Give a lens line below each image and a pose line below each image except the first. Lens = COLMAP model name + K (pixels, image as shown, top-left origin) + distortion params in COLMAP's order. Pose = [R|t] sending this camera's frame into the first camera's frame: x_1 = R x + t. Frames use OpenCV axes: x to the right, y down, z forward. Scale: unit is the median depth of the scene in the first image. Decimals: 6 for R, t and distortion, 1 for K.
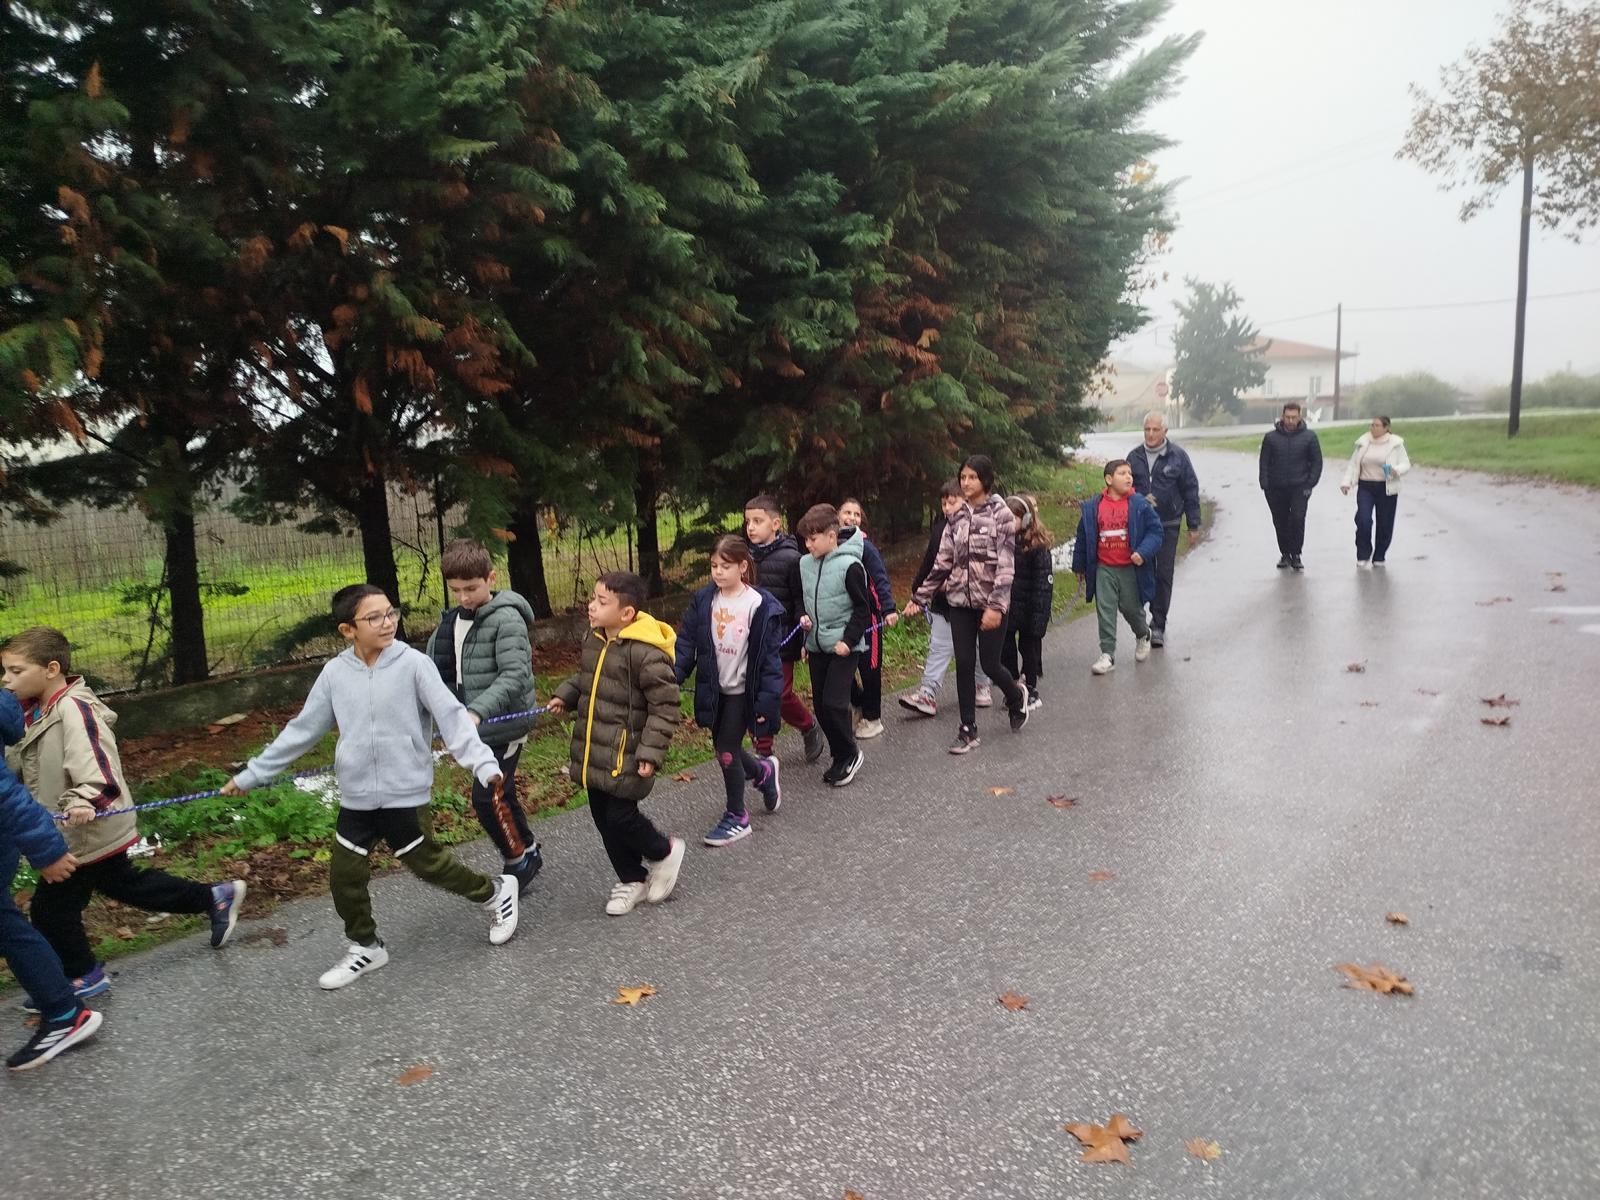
lens RADIAL K [[1107.5, 0, 809.0], [0, 1107.5, 603.5], [0, 0, 1]] dist [0.003400, -0.001251]
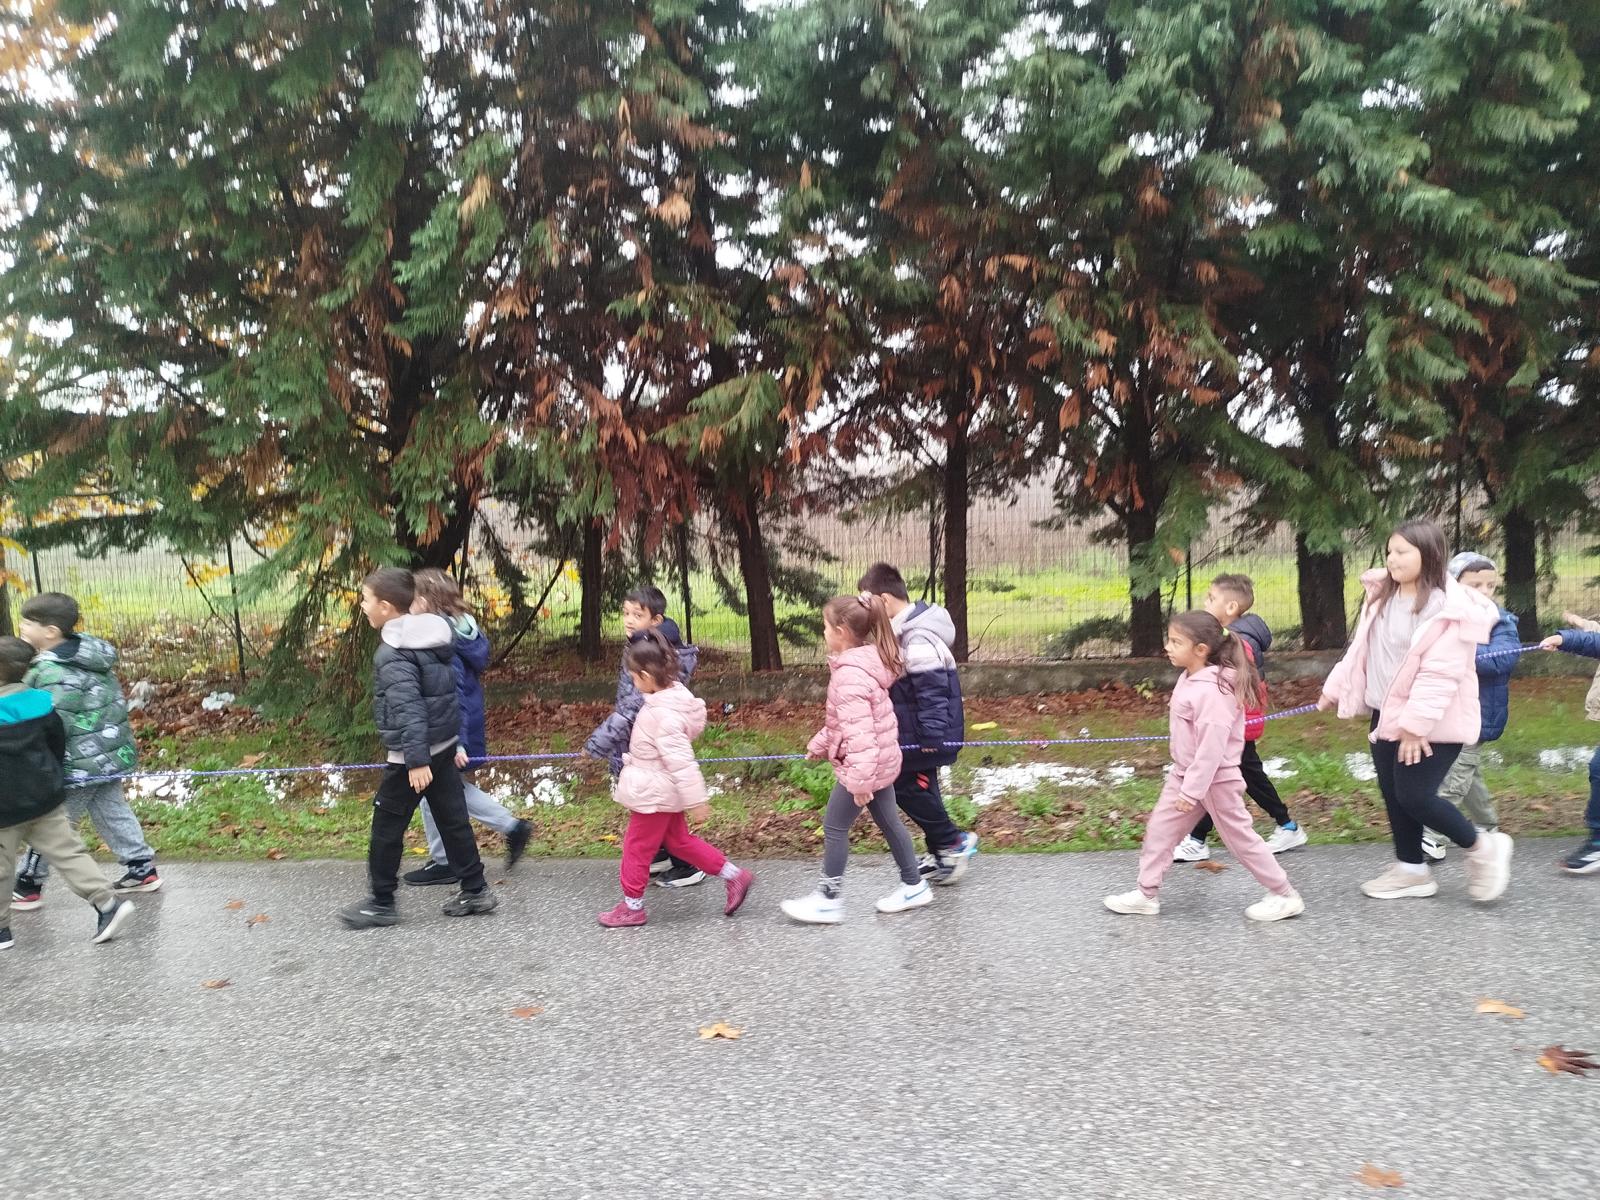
lens RADIAL K [[1107.5, 0, 803.3], [0, 1107.5, 593.8], [0, 0, 1]] dist [0.003400, -0.001251]
pose [[0.610001, 0.091964, -0.787046, 0.250620], [-0.095044, 0.994563, 0.042548, -0.035762], [0.786680, 0.048850, 0.615425, 0.163850]]
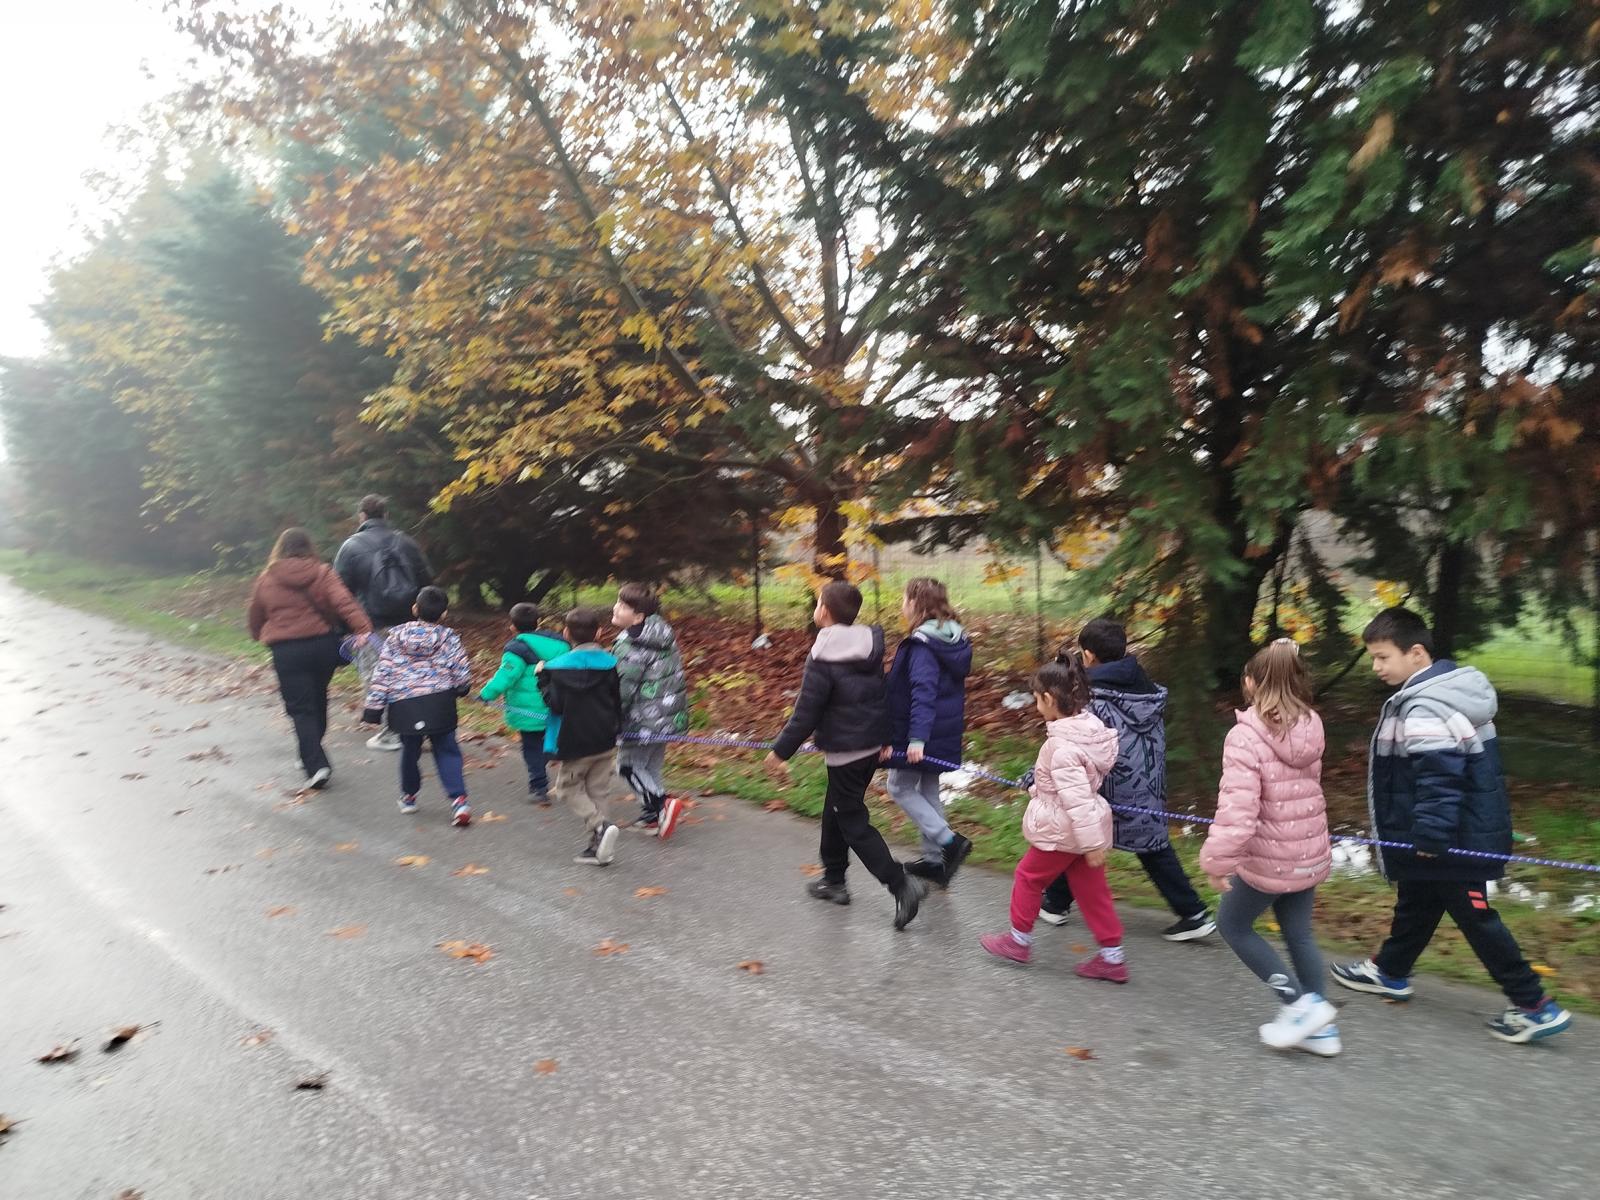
lens RADIAL K [[1107.5, 0, 801.5], [0, 1107.5, 601.4], [0, 0, 1]] dist [0.003400, -0.001251]
pose [[0.008954, 0.116100, -0.993197, 0.138294], [-0.123747, 0.985731, 0.114111, -0.026950], [0.992273, 0.121884, 0.023193, 0.135560]]
